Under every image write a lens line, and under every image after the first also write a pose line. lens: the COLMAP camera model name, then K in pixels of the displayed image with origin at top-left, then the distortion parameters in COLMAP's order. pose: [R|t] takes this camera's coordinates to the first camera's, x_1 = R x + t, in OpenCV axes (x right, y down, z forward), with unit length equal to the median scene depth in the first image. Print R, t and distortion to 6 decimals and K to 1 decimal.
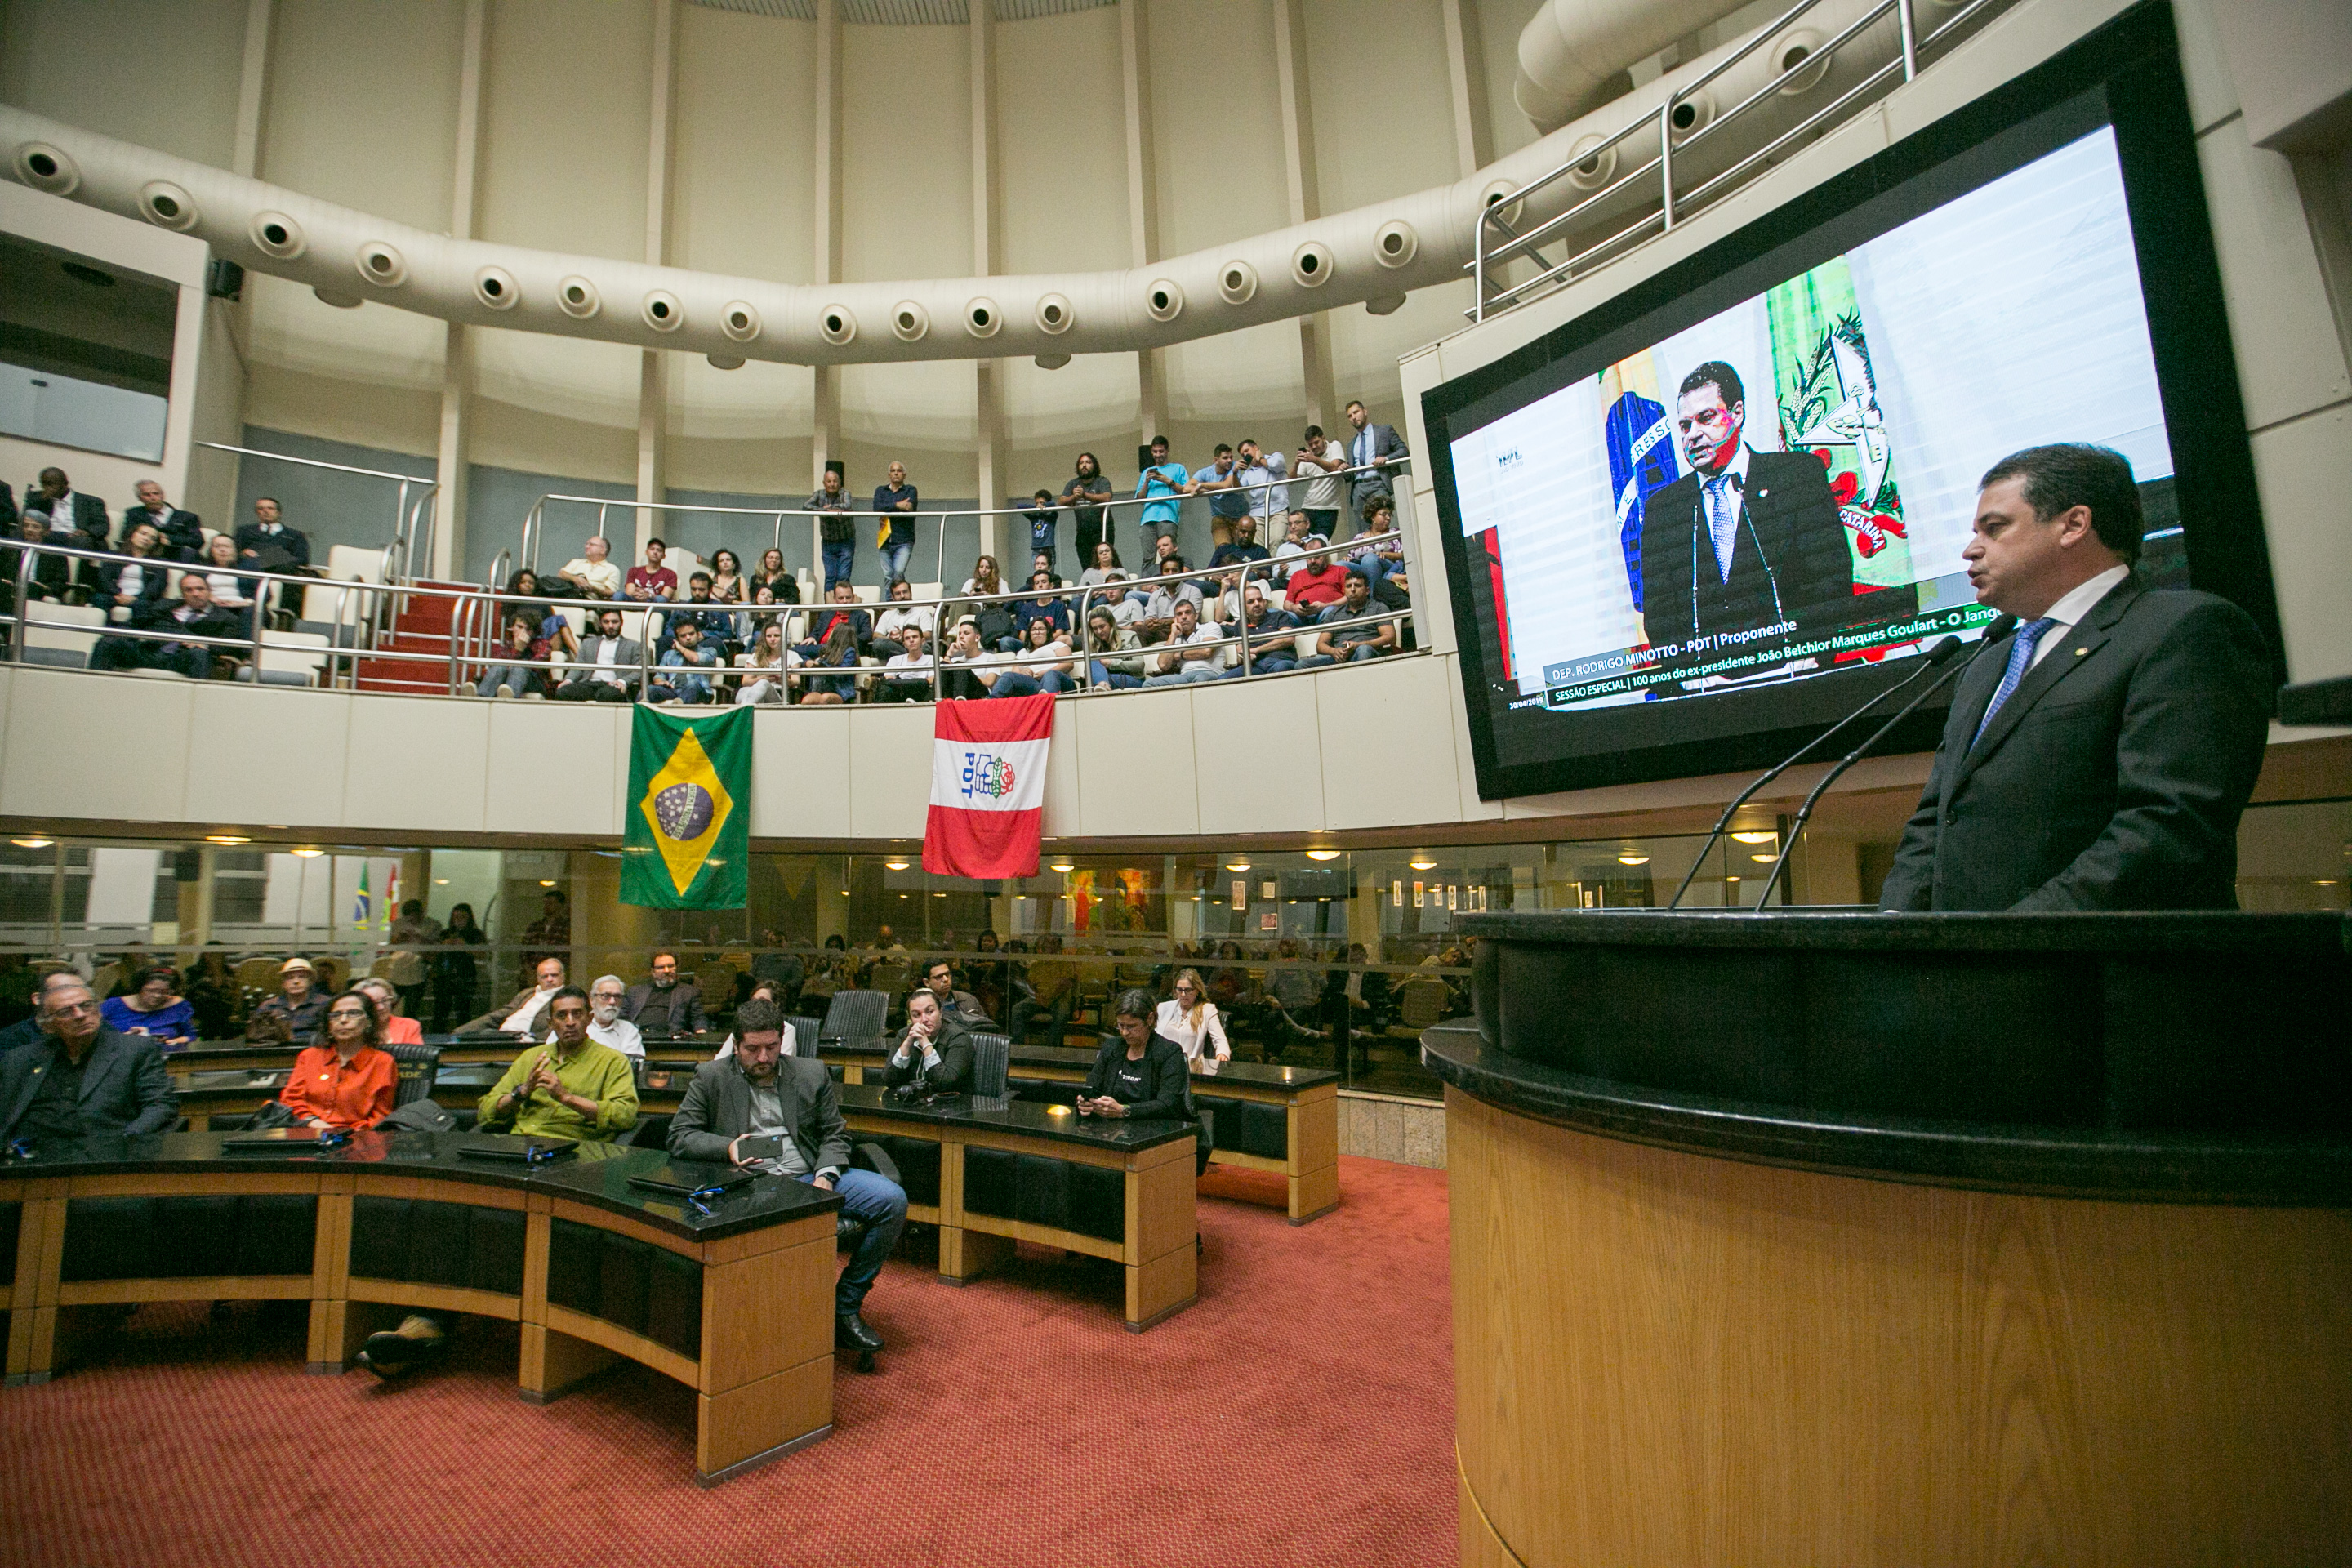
lens RADIAL K [[1080.8, 0, 1162.1], [0, 1080.8, 778.0], [0, 0, 1]] dist [-0.031348, 0.010259]
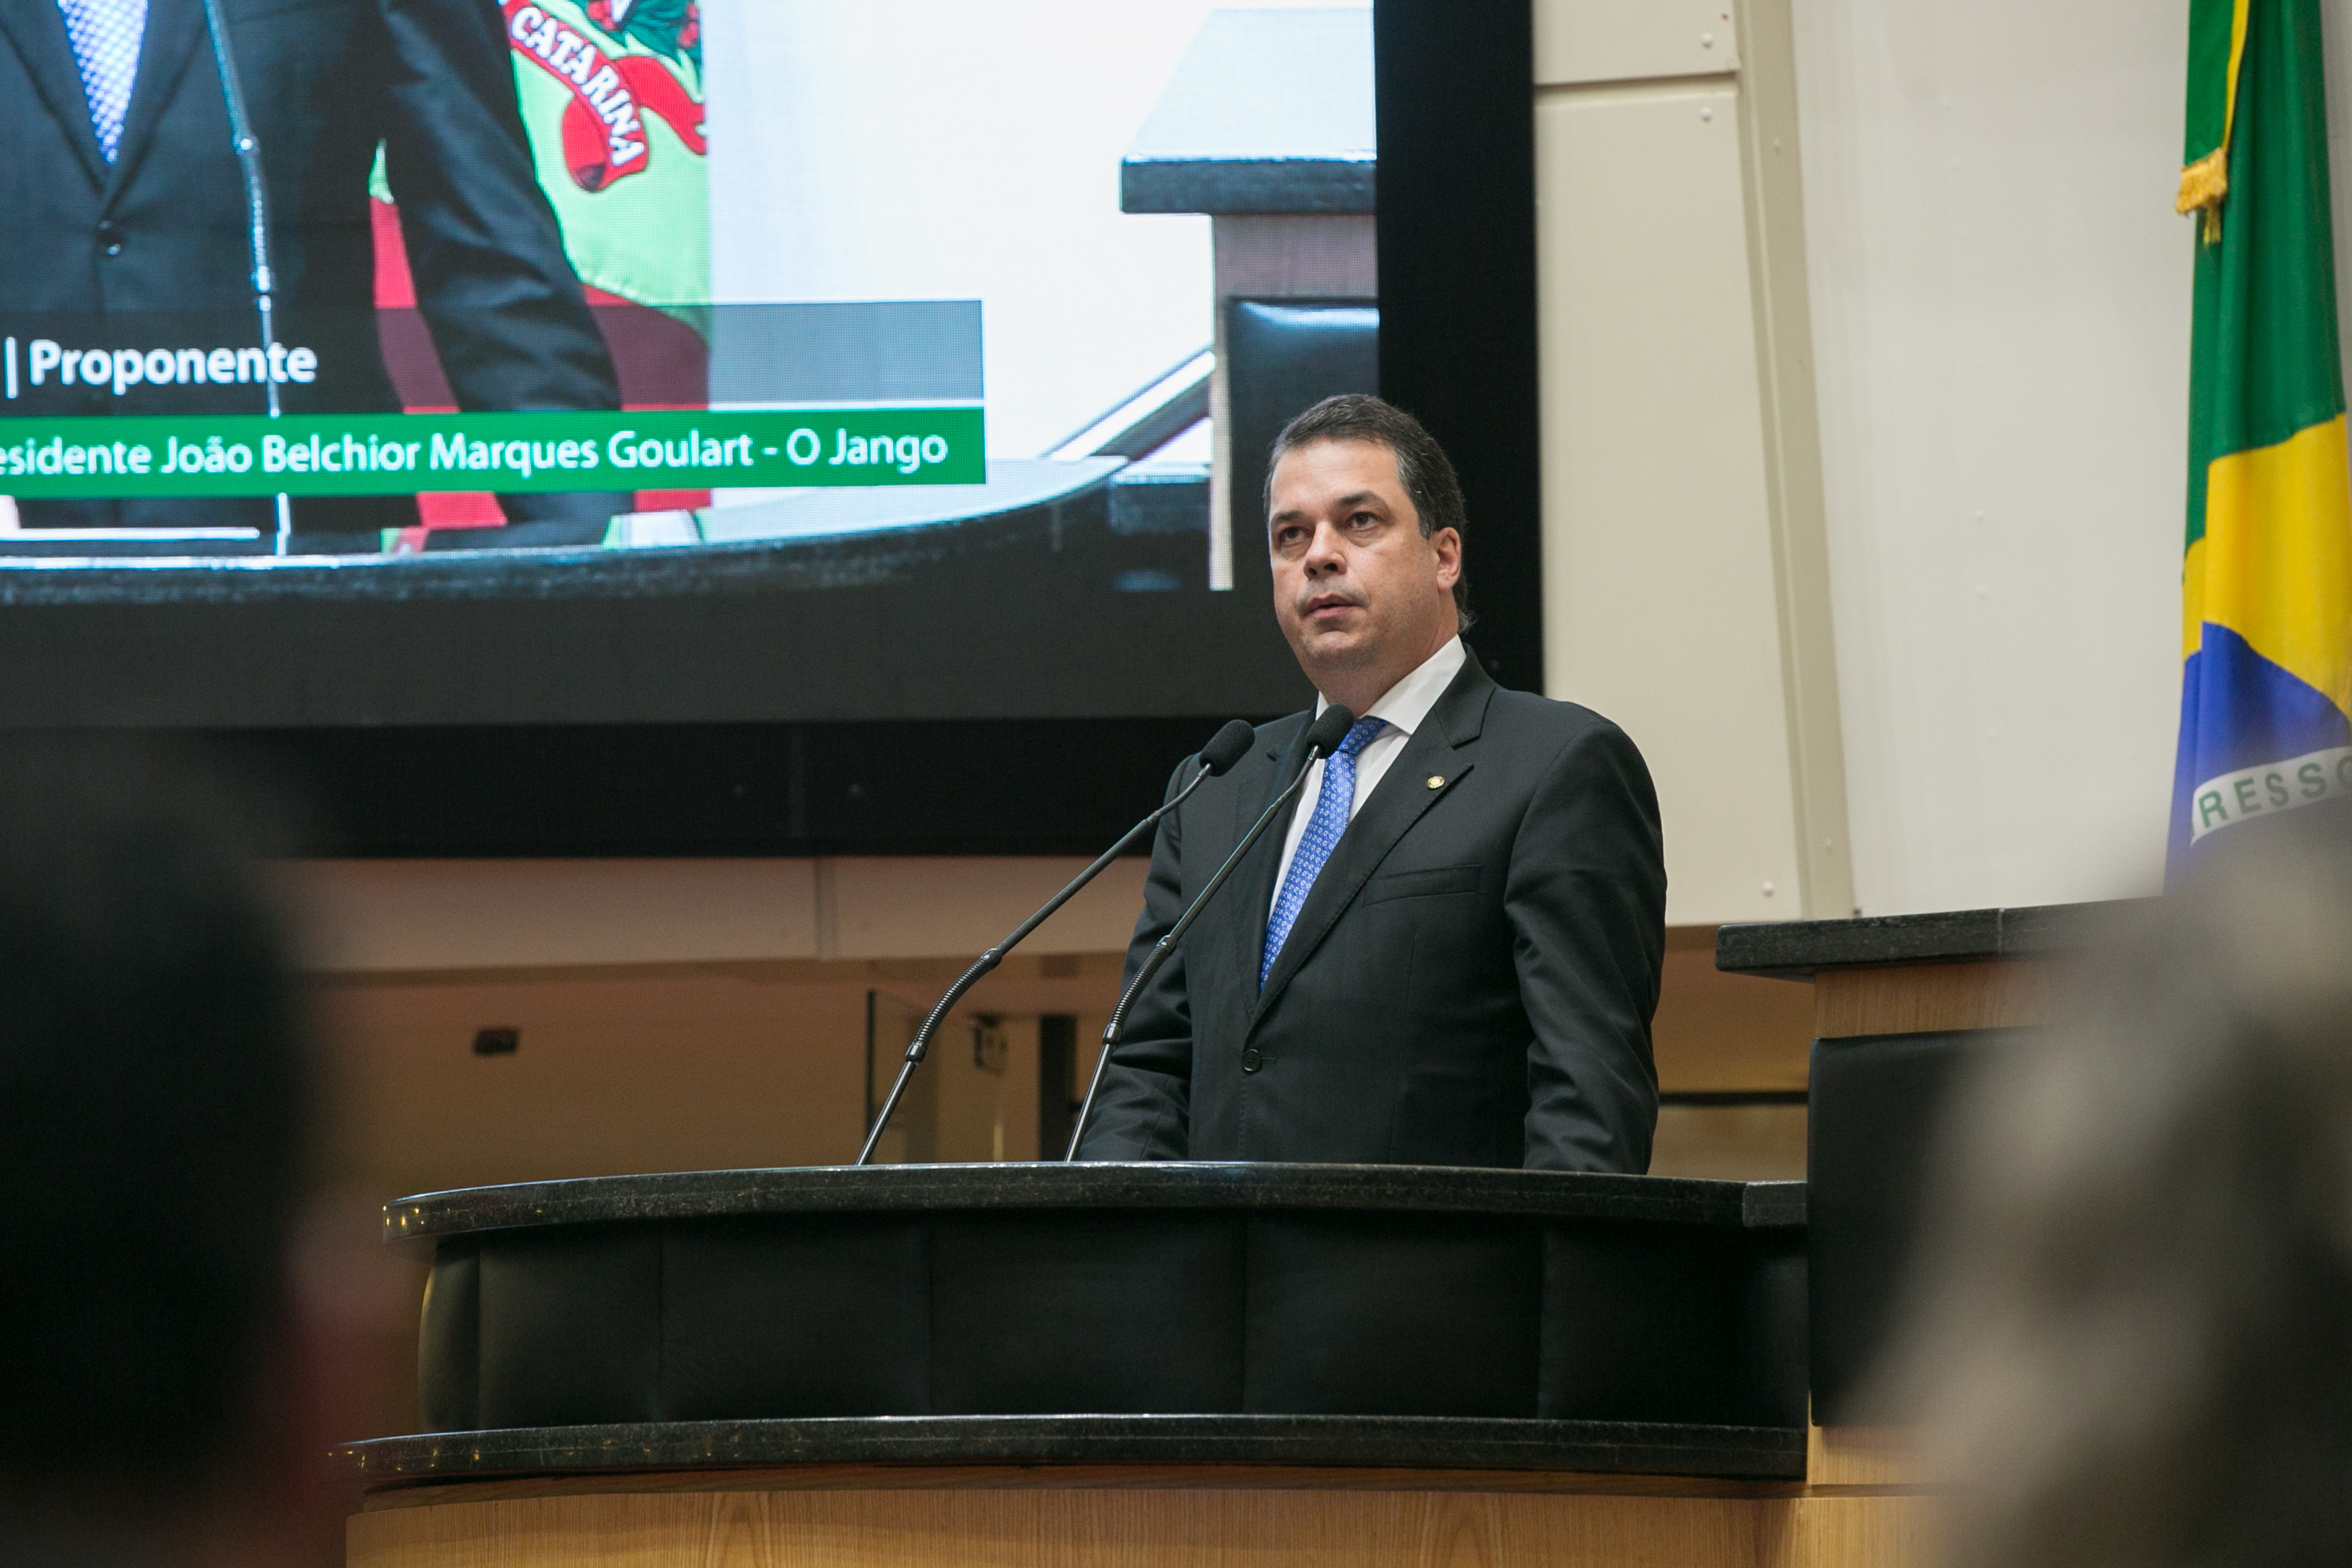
lens RADIAL K [[11350.0, 0, 1176.0], [0, 11350.0, 784.0], [0, 0, 1]] dist [2.357915, 6.645008]
pose [[0.665280, 0.079902, 0.742306, -0.899397], [-0.093116, 0.995373, -0.023688, 0.009102], [-0.740765, -0.053361, 0.669642, -0.716461]]
